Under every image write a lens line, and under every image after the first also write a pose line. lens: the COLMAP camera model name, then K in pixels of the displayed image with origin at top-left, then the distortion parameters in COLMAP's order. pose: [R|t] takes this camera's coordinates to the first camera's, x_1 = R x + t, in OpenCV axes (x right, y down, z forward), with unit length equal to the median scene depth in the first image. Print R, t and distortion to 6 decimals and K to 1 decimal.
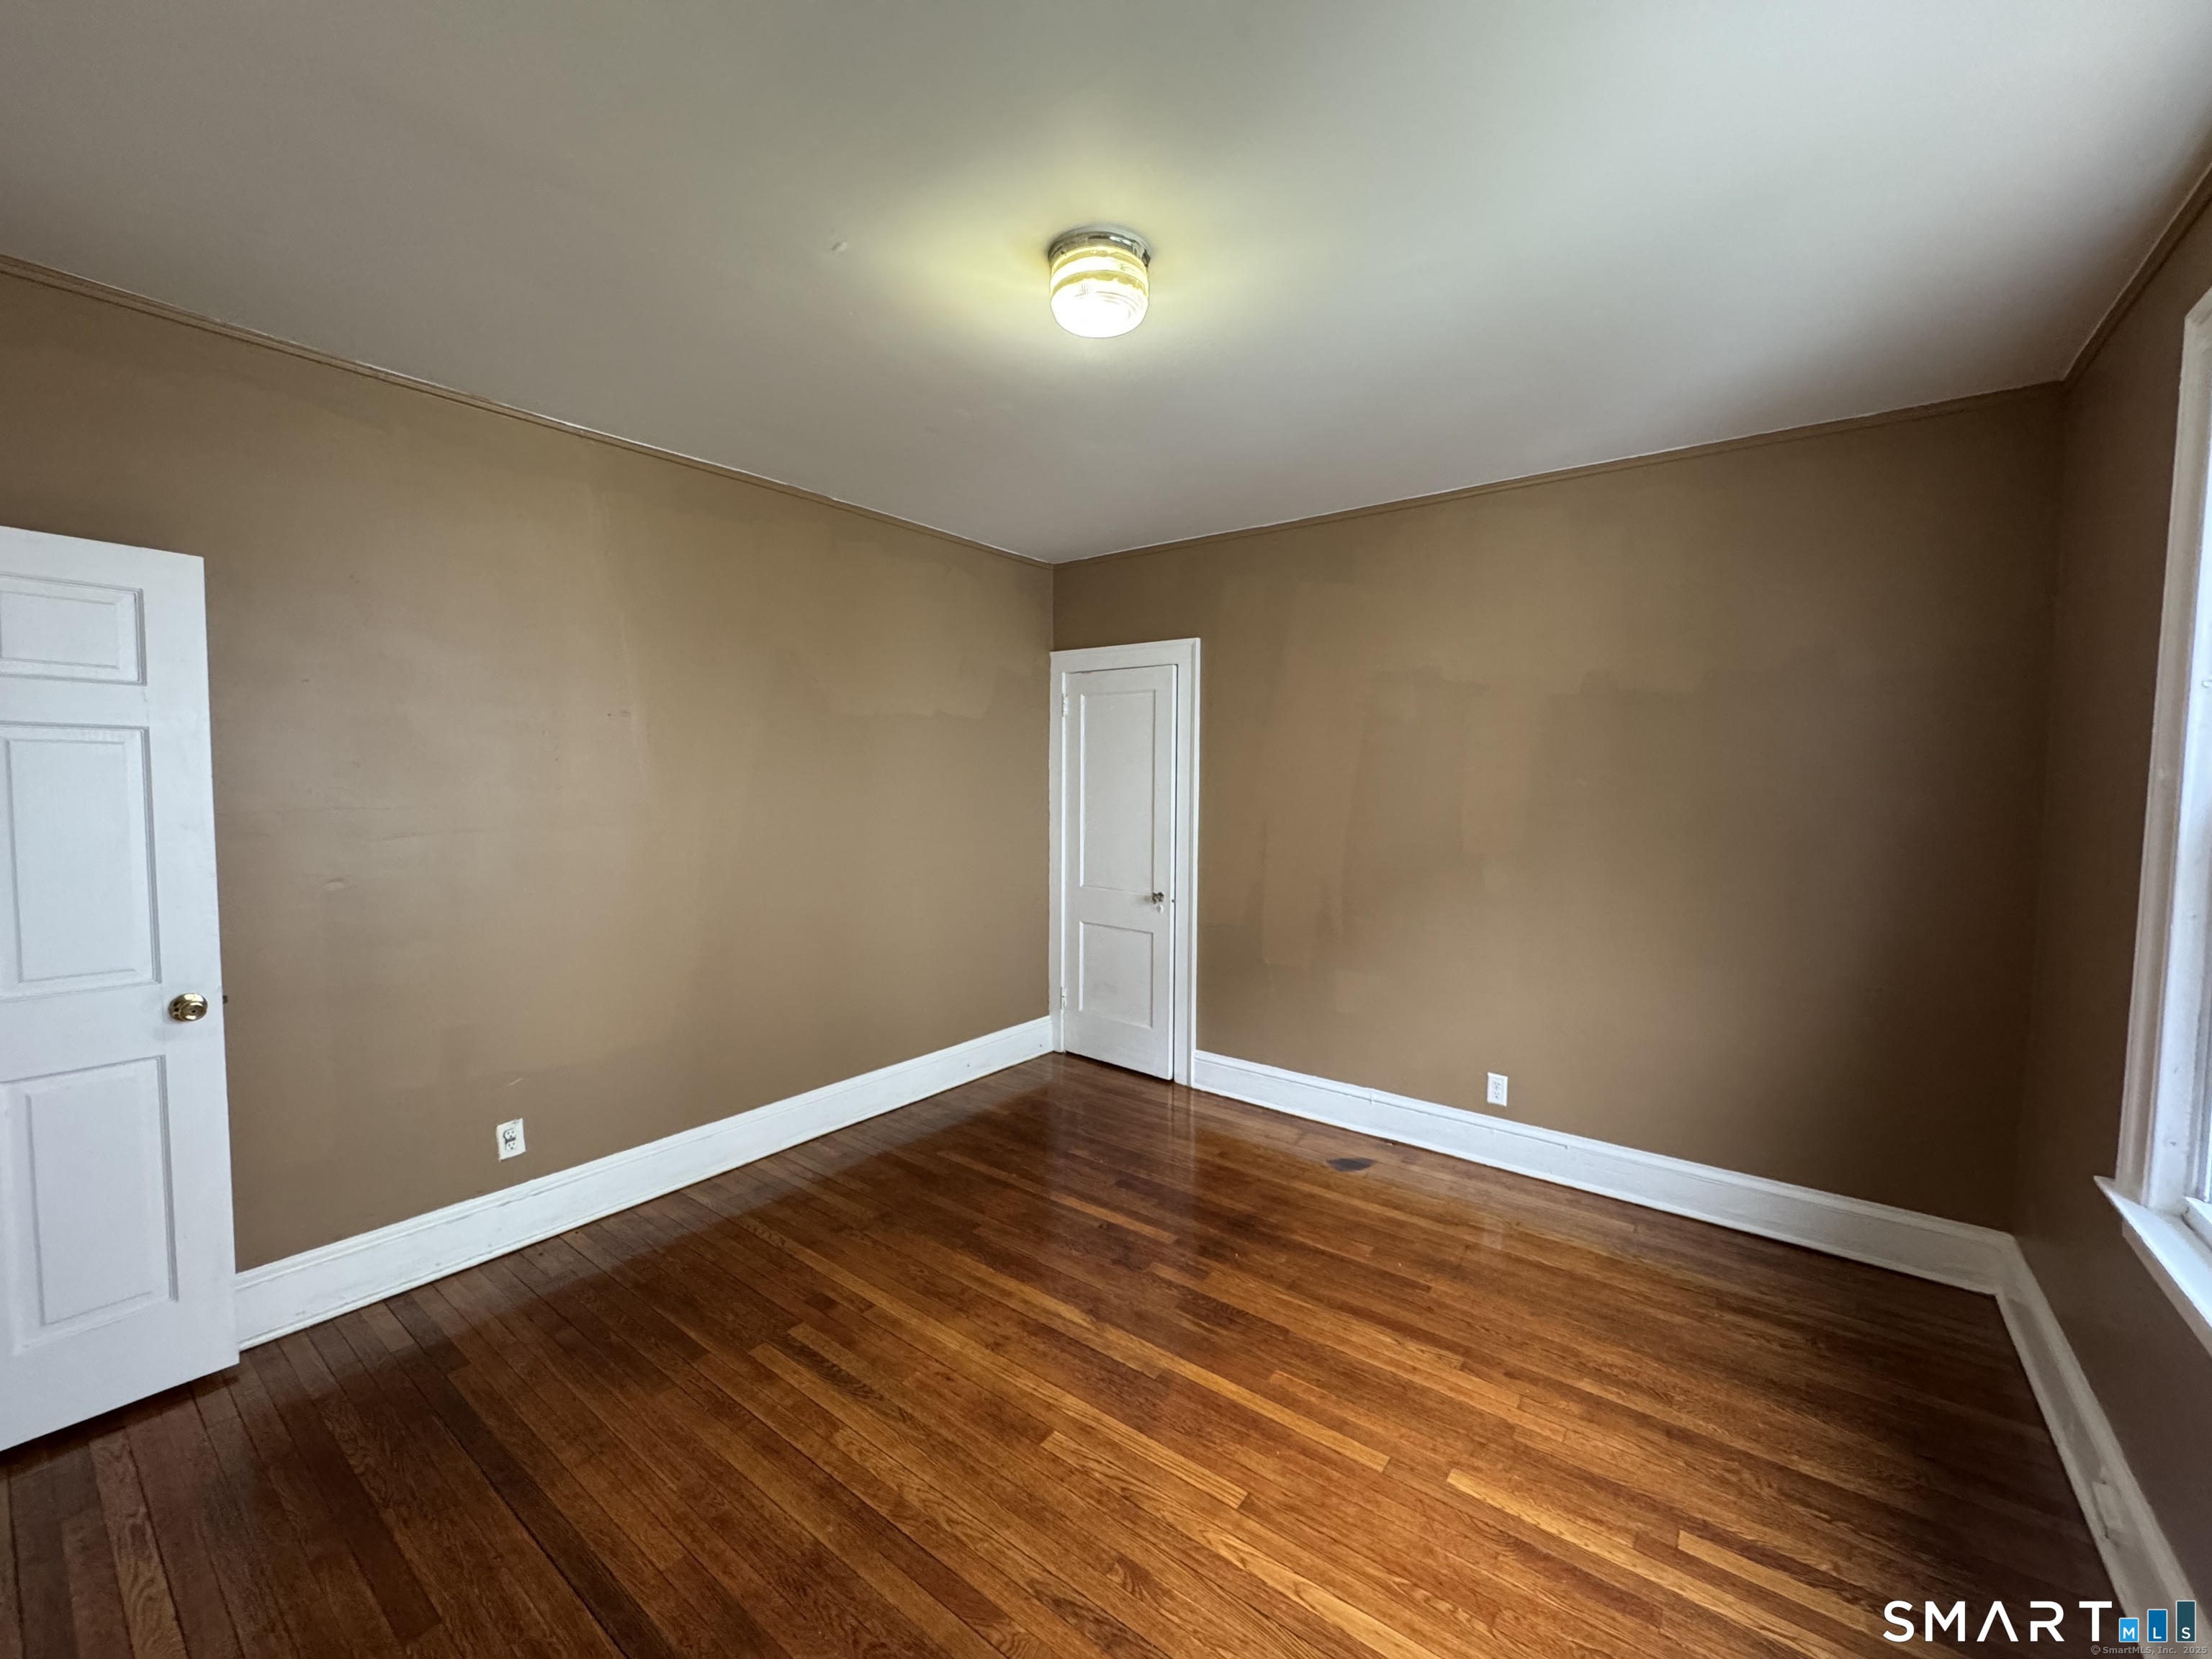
lens RADIAL K [[882.5, 0, 1102.4], [0, 882.5, 829.7], [0, 0, 1]] dist [-0.003050, 0.000366]
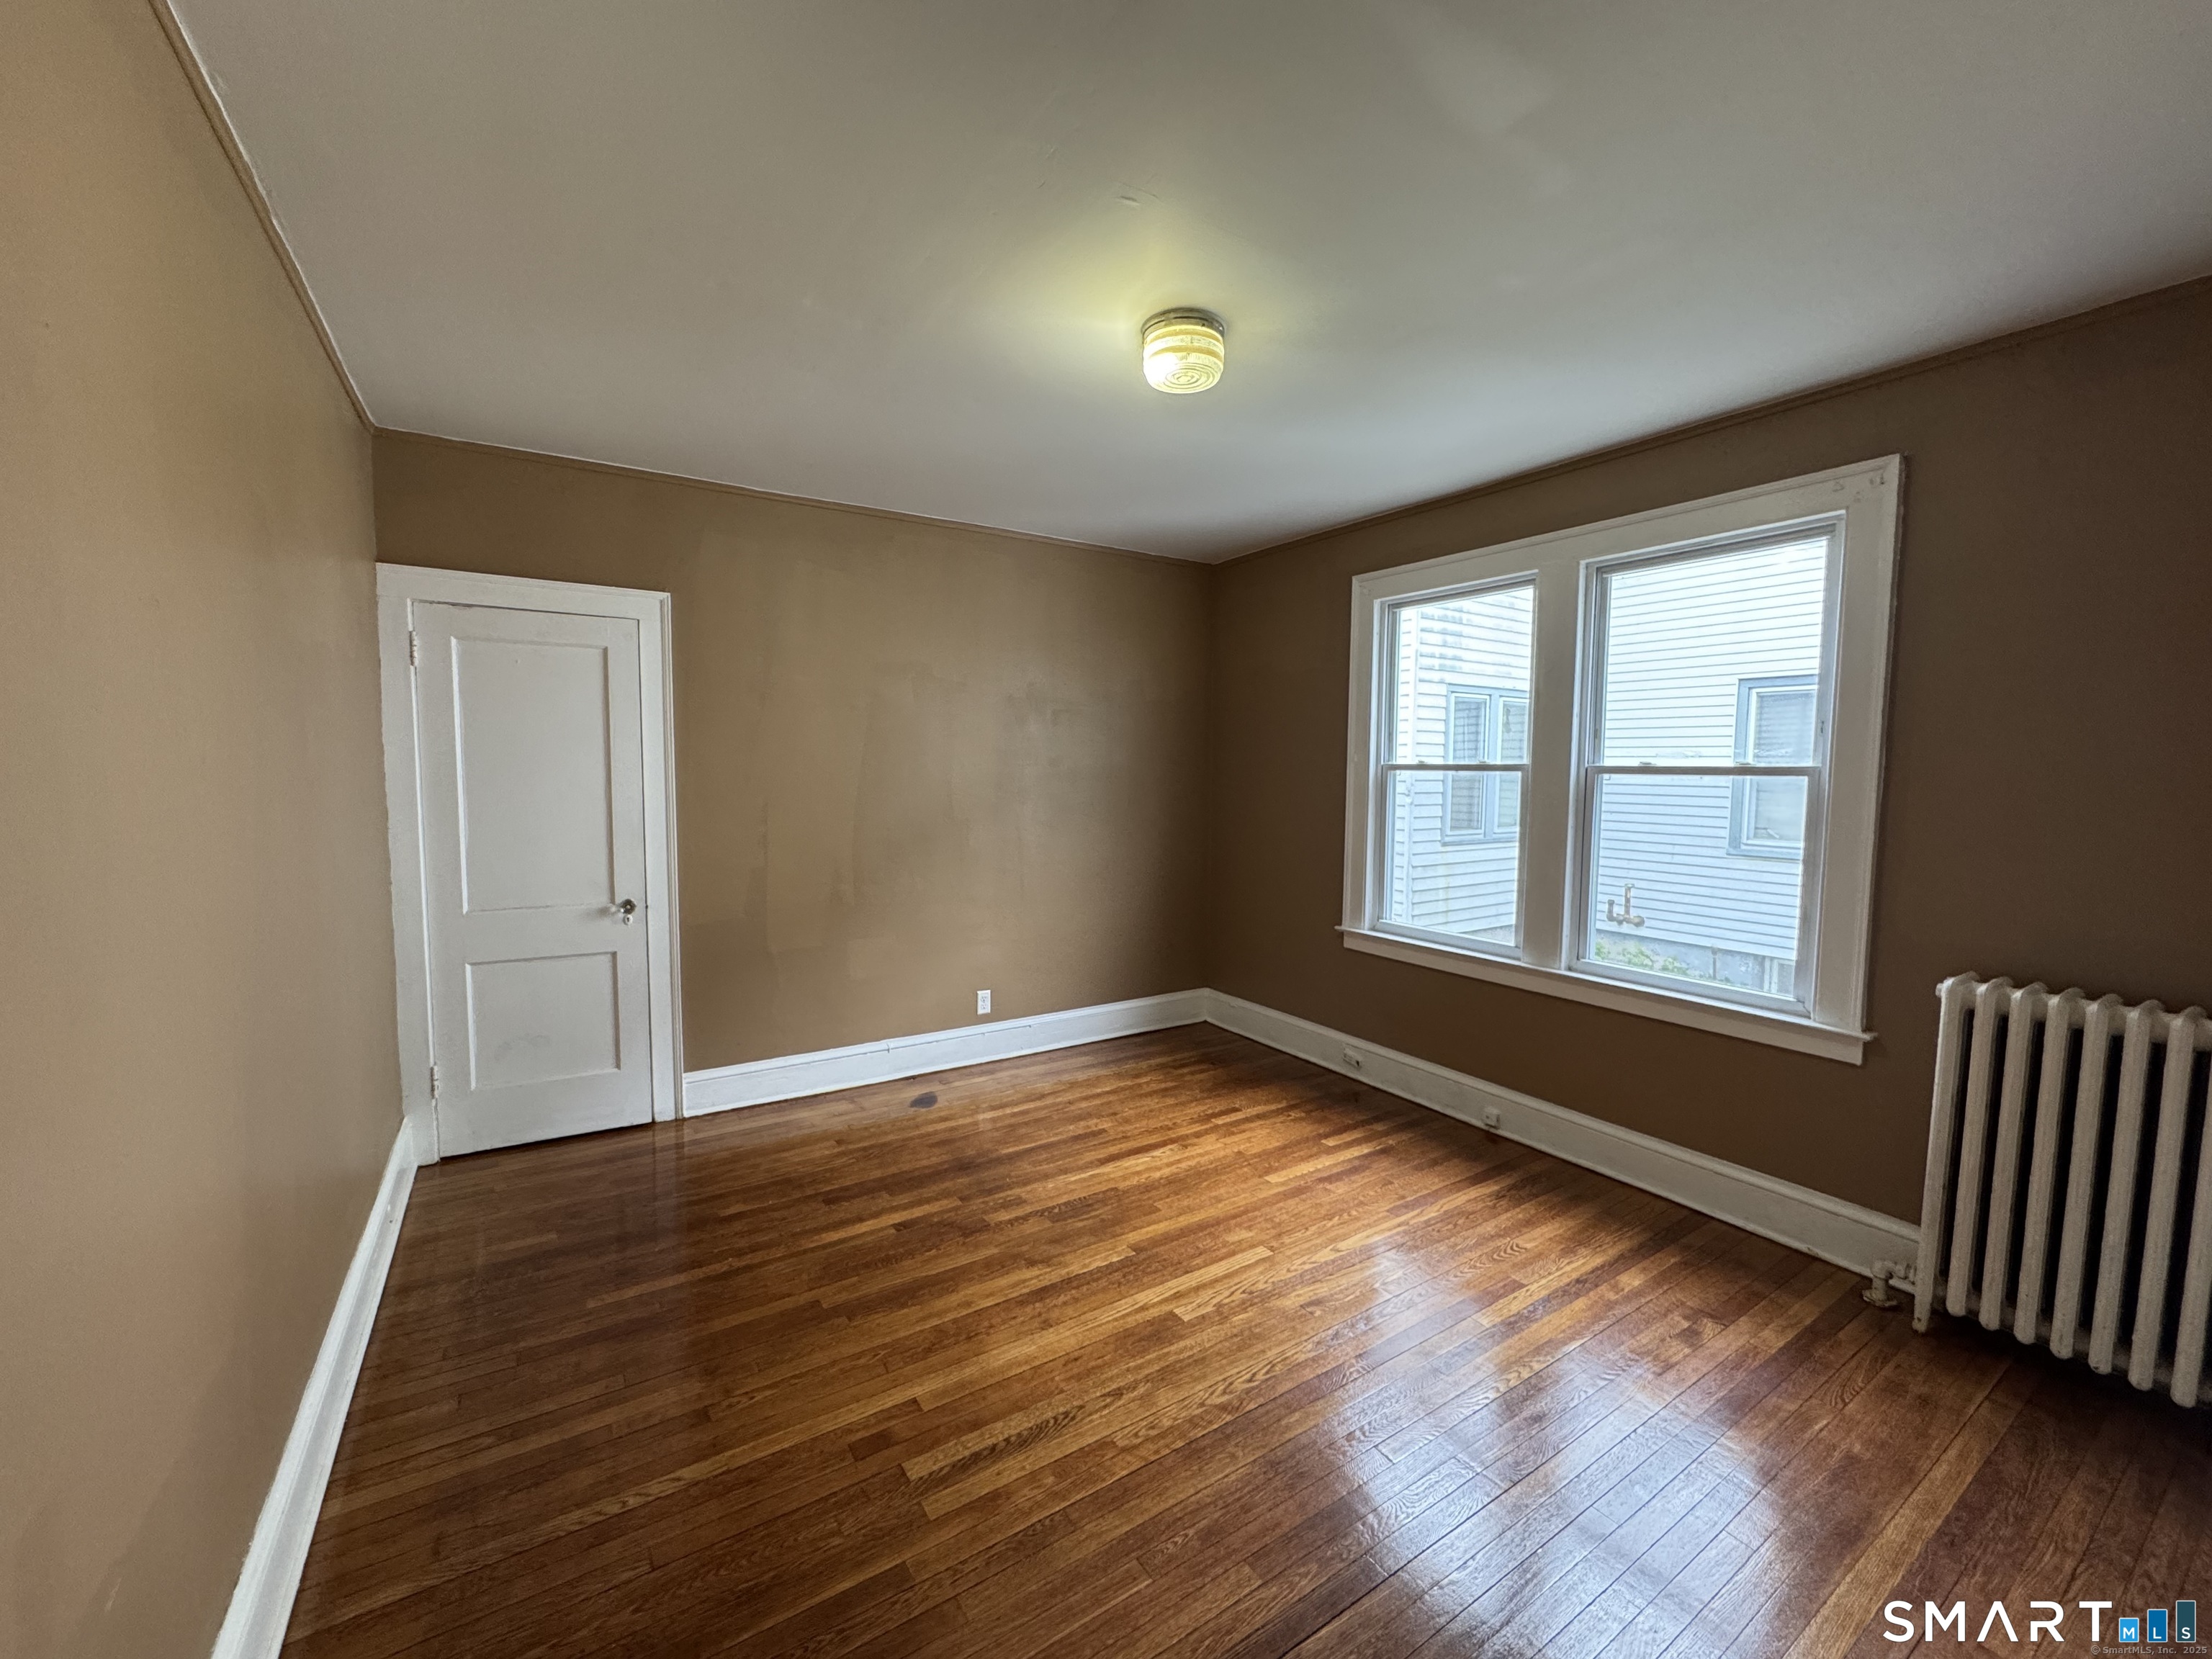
lens RADIAL K [[882.5, 0, 1102.4], [0, 882.5, 829.7], [0, 0, 1]] dist [-0.003050, 0.000366]
pose [[0.343954, -0.075241, 0.935967, -0.757369], [0.051415, 0.996798, 0.061237, -0.028099], [-0.937578, 0.027060, 0.346722, 0.433828]]
